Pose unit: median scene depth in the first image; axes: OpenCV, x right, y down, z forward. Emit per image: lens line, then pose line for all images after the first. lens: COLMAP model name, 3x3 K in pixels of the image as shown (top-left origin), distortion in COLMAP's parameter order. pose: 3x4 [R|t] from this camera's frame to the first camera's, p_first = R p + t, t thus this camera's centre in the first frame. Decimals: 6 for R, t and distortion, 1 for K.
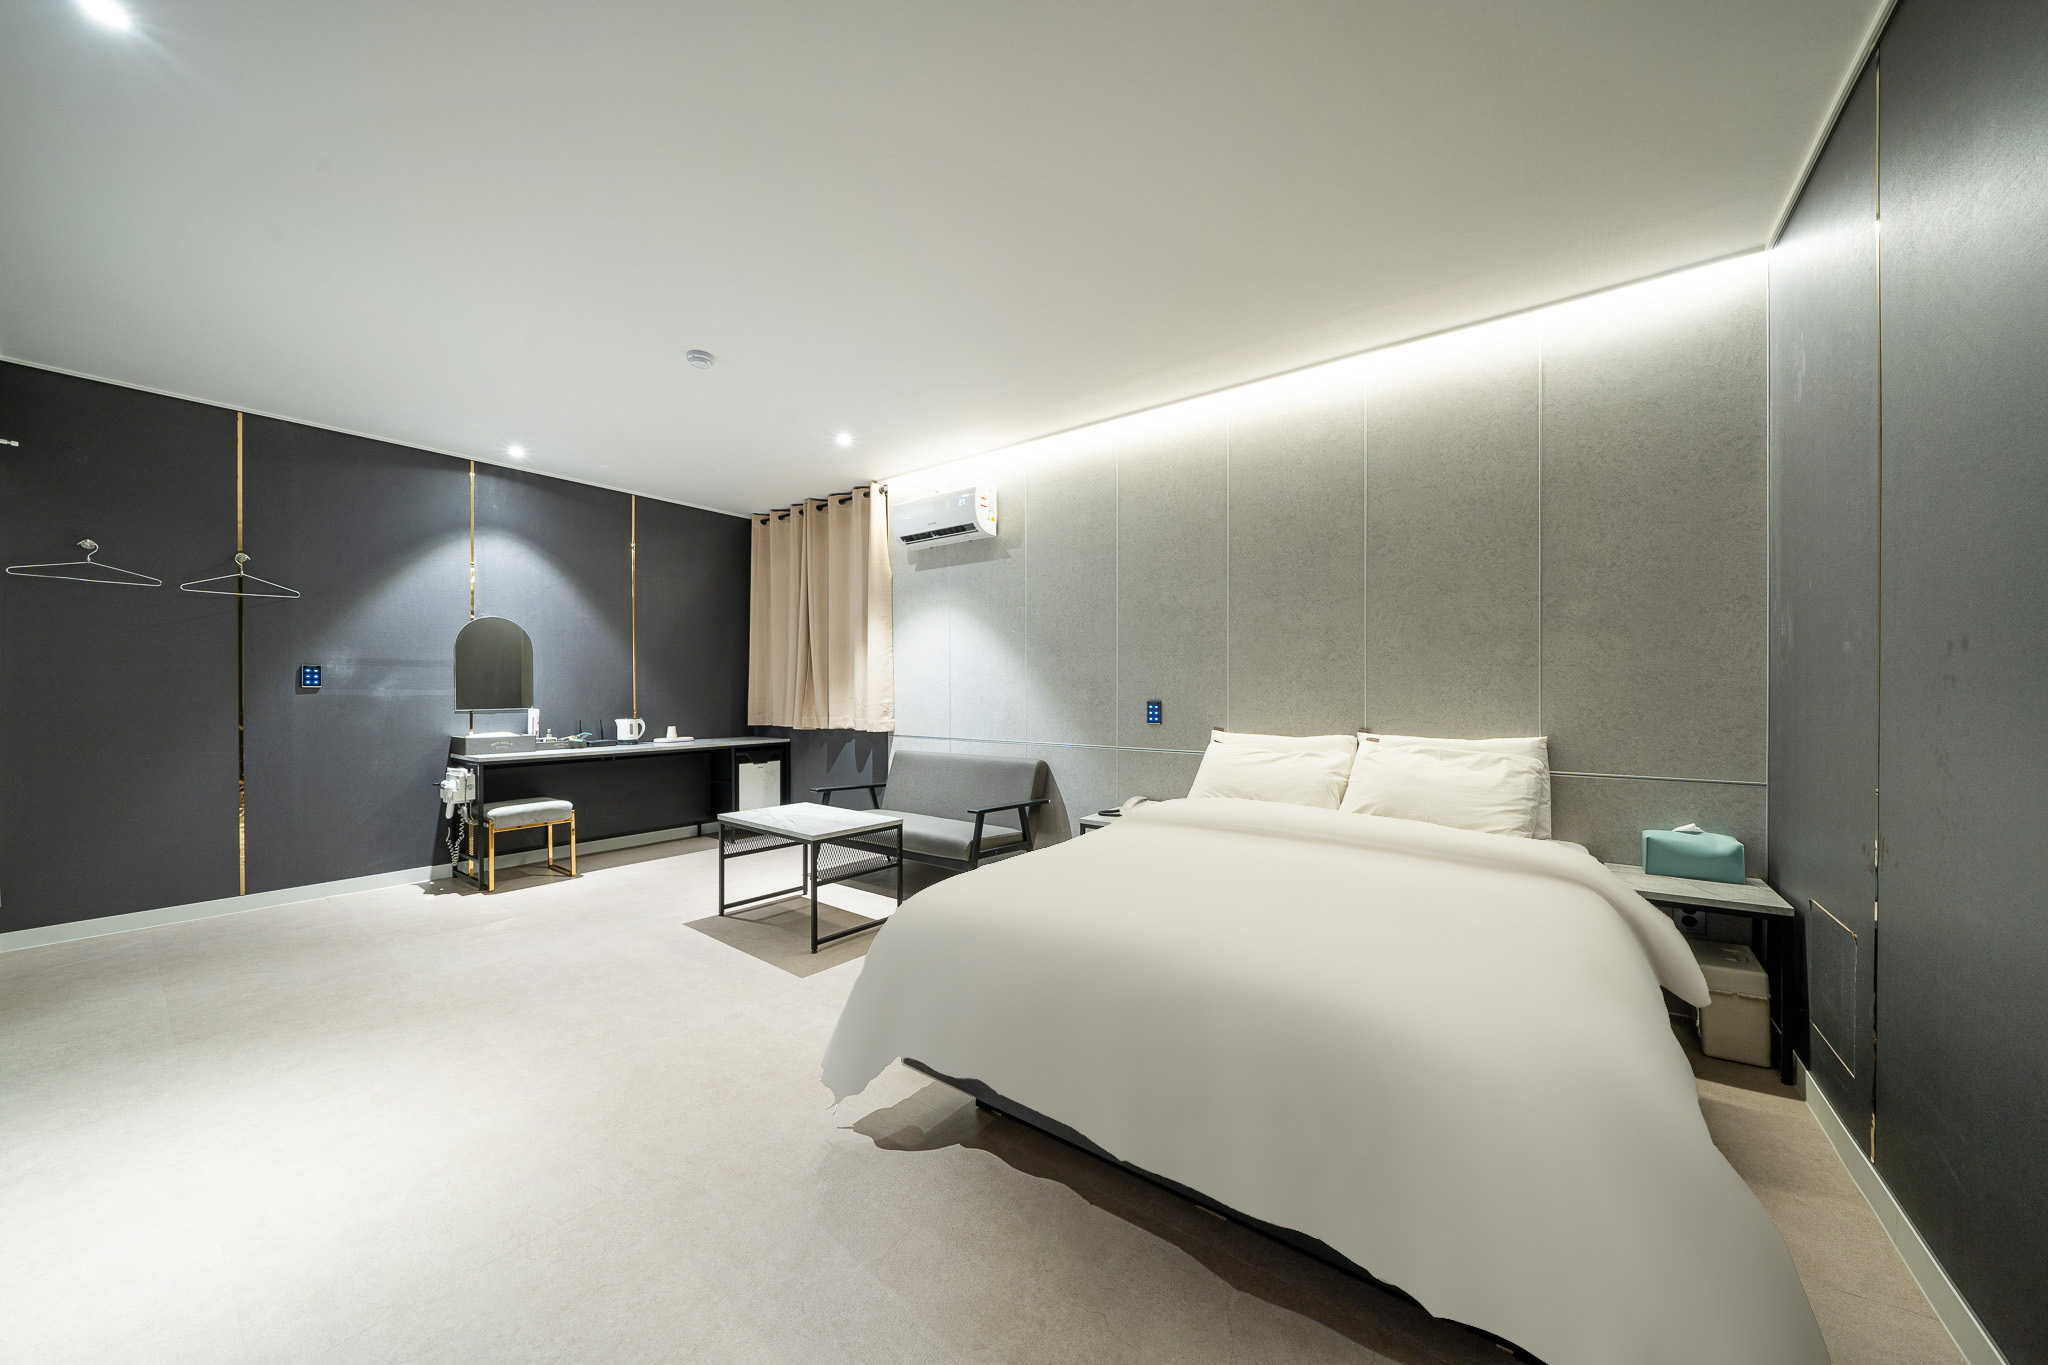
lens RADIAL K [[694.1, 0, 1023.3], [0, 694.1, 692.6], [0, 0, 1]] dist [-0.002766, -0.000127]
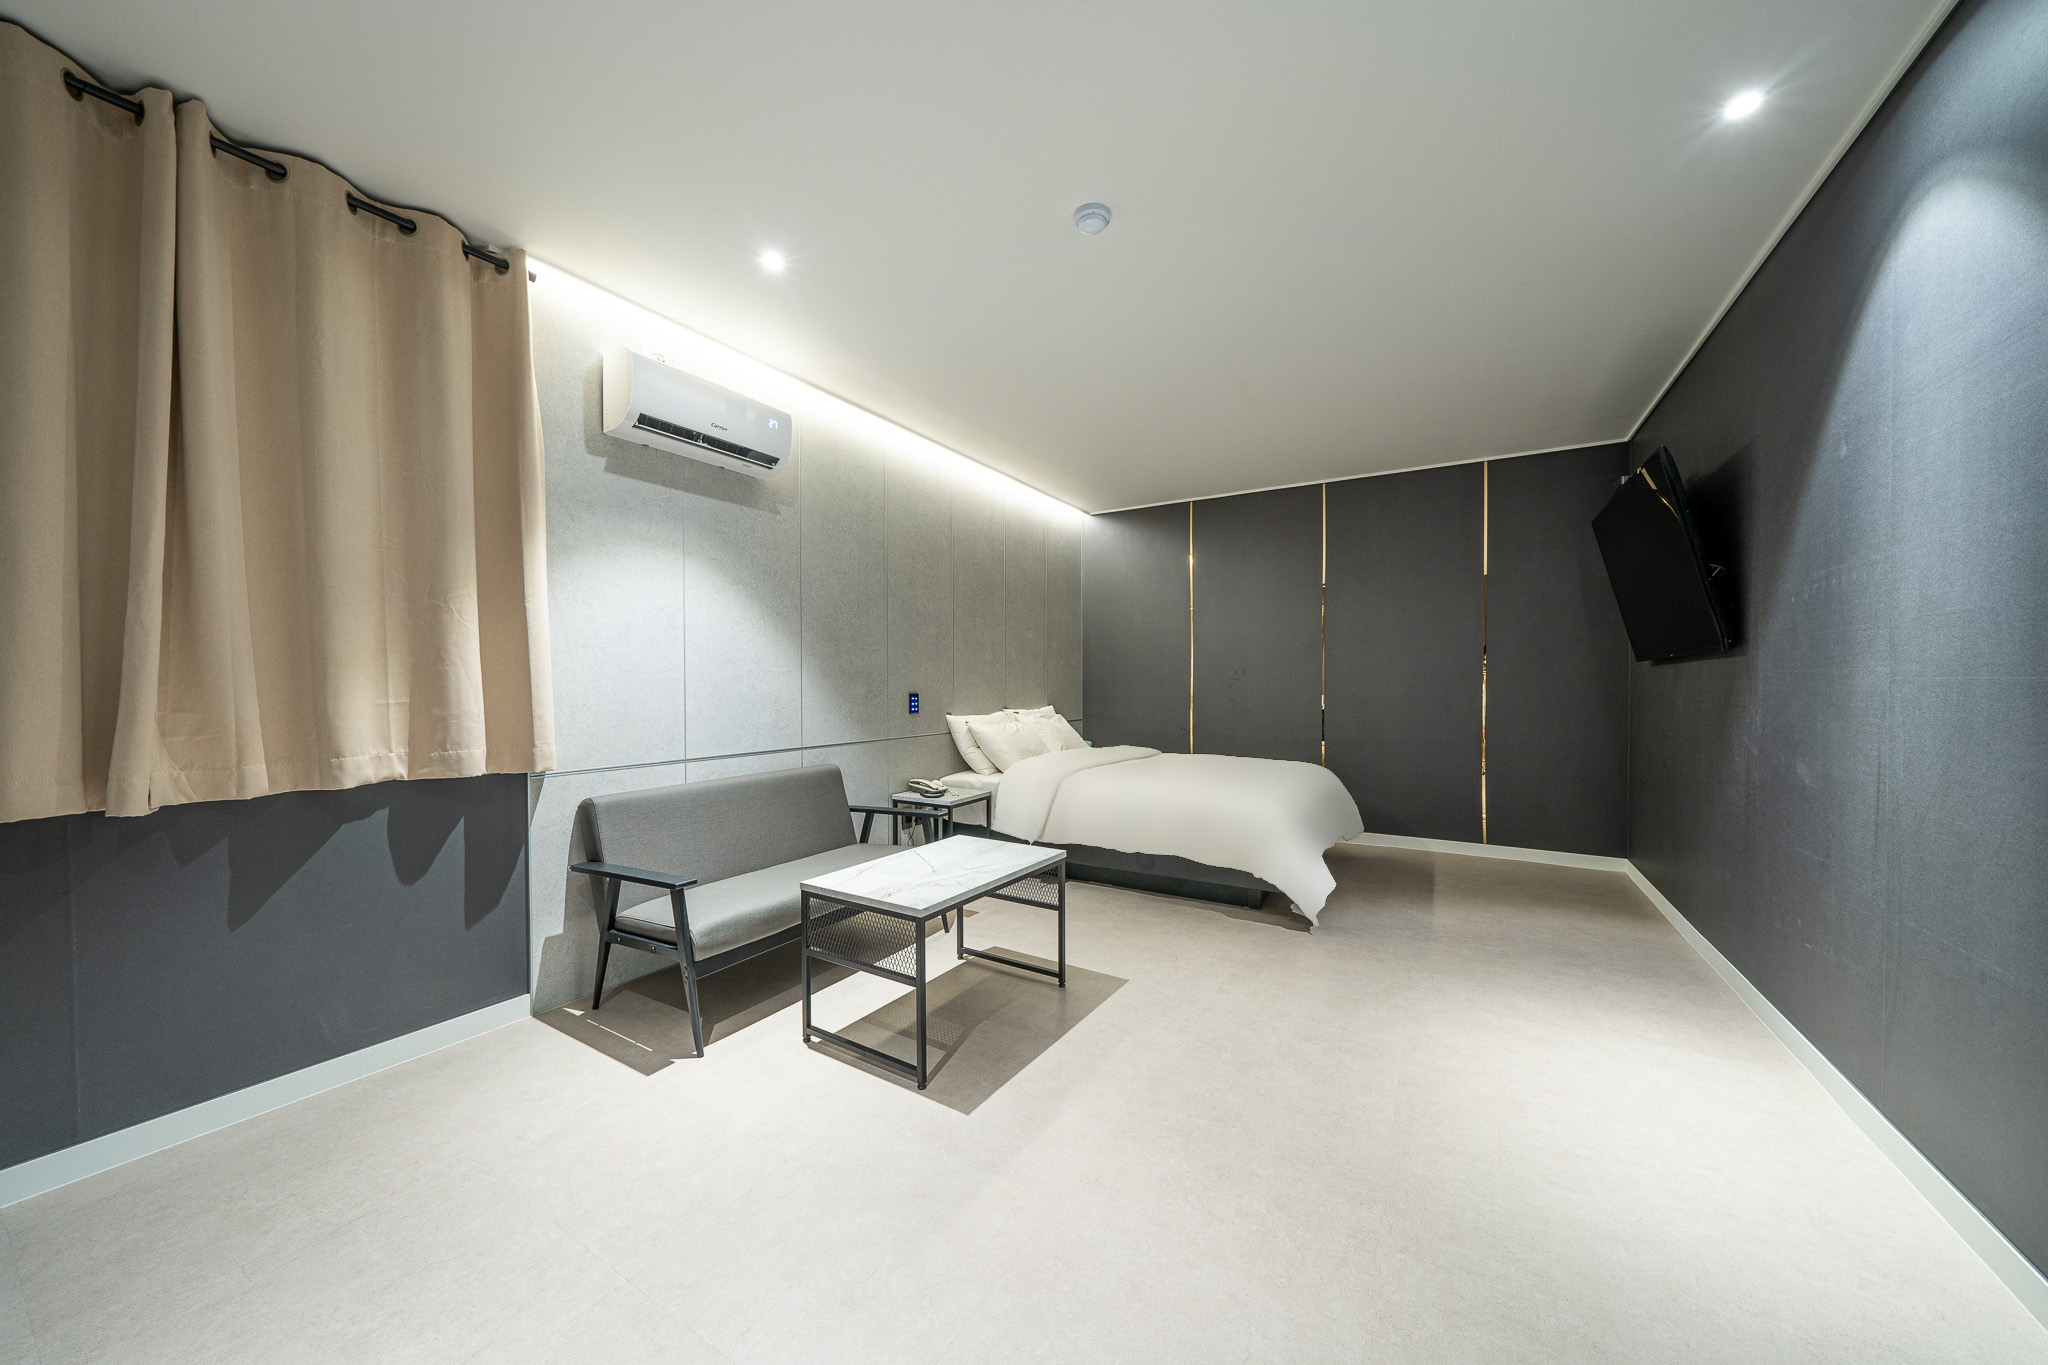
lens RADIAL K [[694.1, 0, 1023.3], [0, 694.1, 692.6], [0, 0, 1]] dist [-0.002766, -0.000127]
pose [[-0.088366, -0.014382, 0.995984, -0.814487], [0.007062, 0.999862, 0.015064, -0.004353], [-0.996063, 0.008365, -0.088253, 0.789324]]
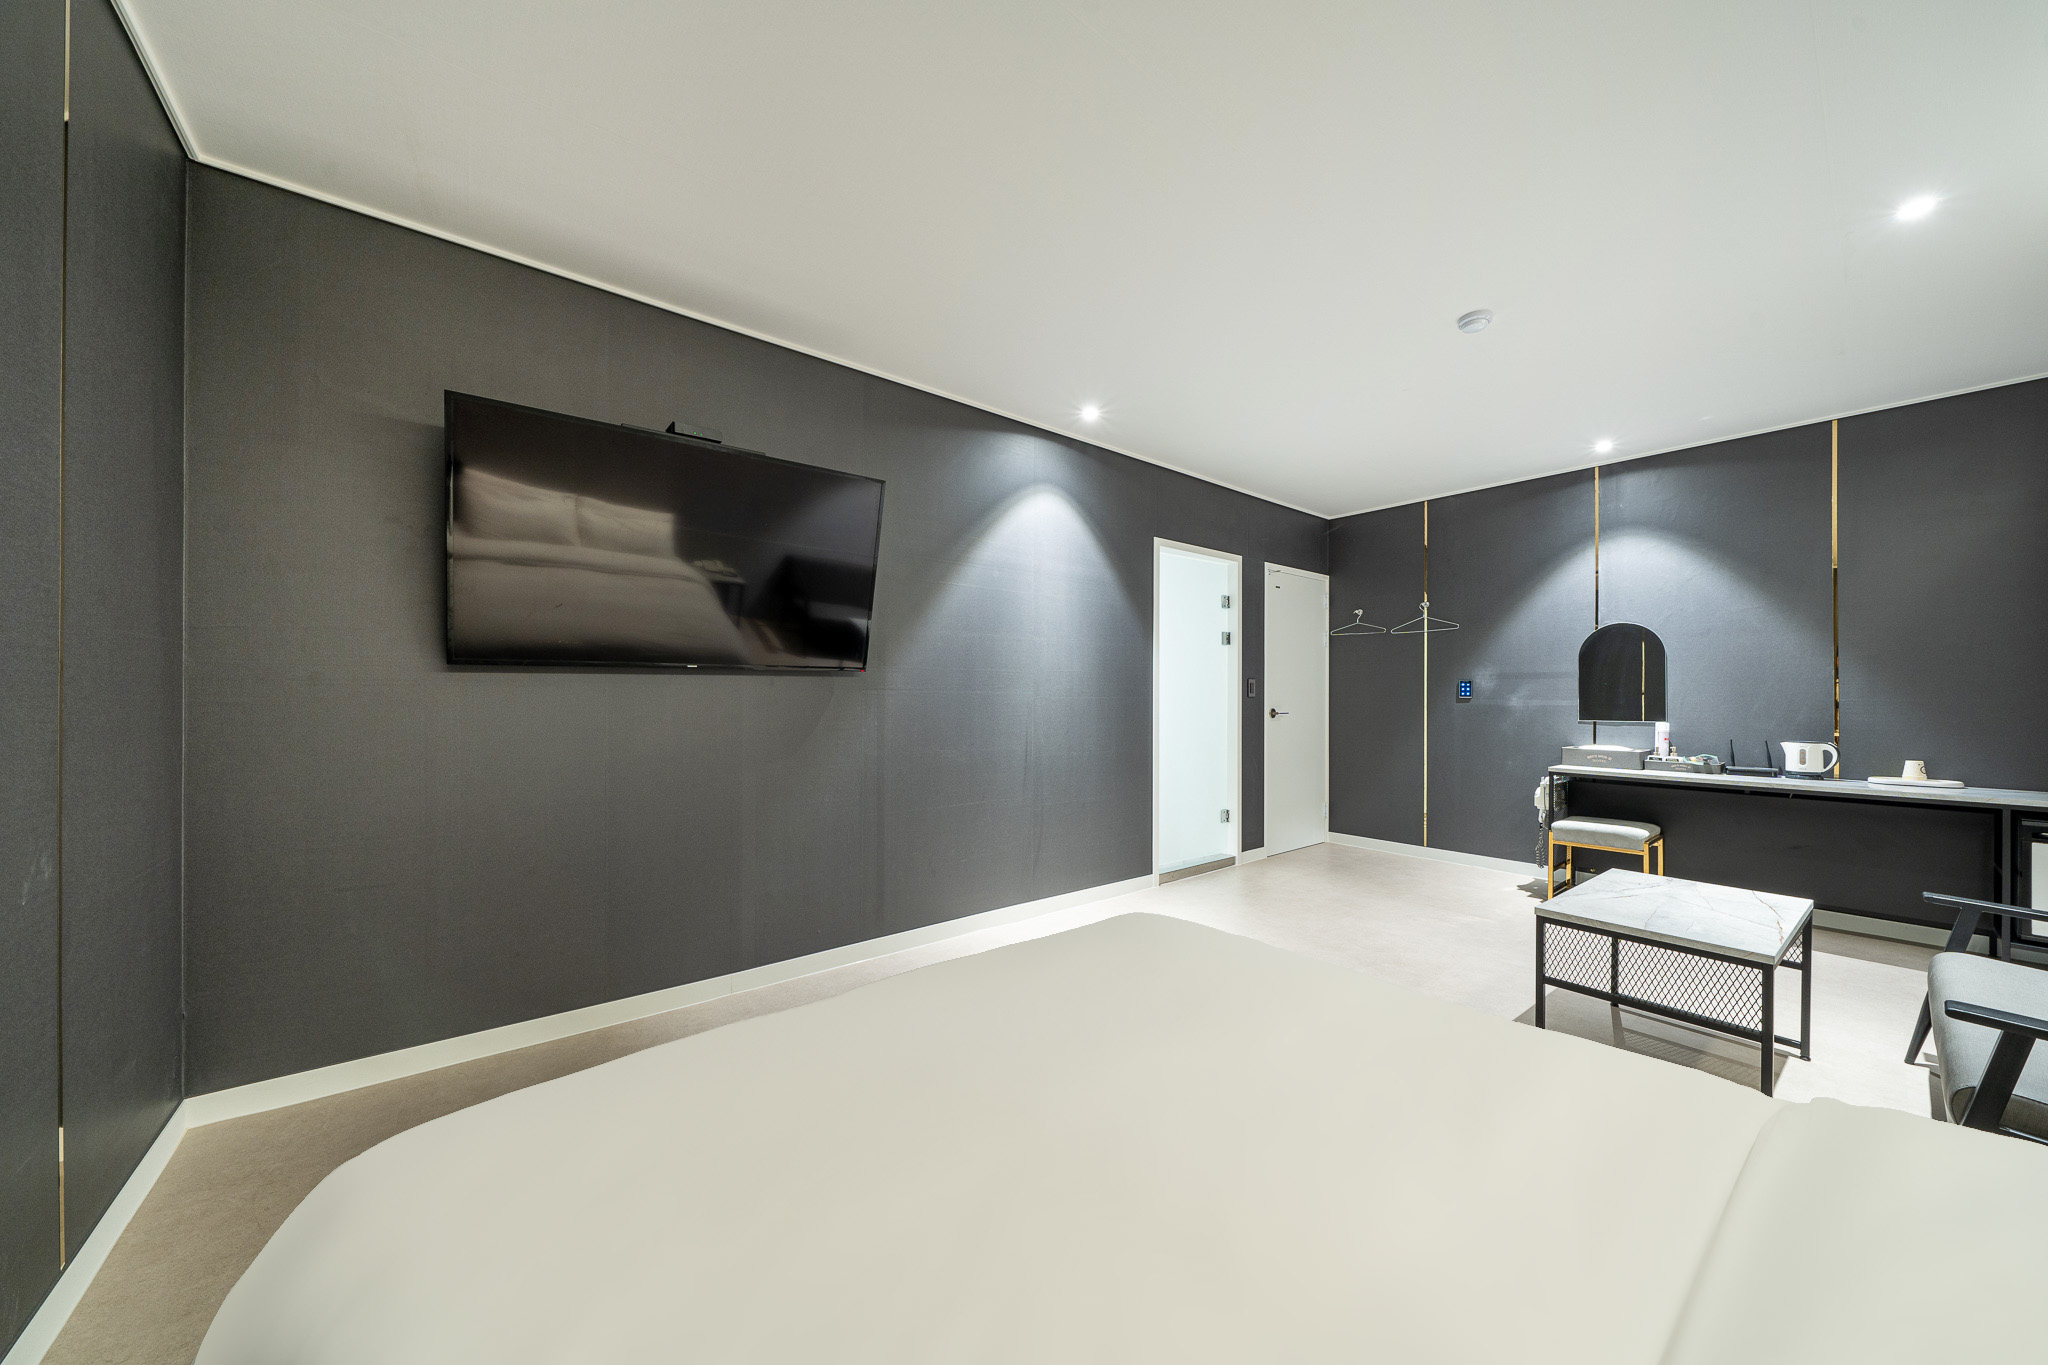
lens RADIAL K [[694.1, 0, 1023.3], [0, 694.1, 692.6], [0, 0, 1]] dist [-0.002766, -0.000127]
pose [[-0.241463, -0.008418, -0.970373, 0.359237], [-0.009219, 0.999937, -0.006381, -0.001289], [0.970366, 0.007405, -0.241526, 0.463981]]
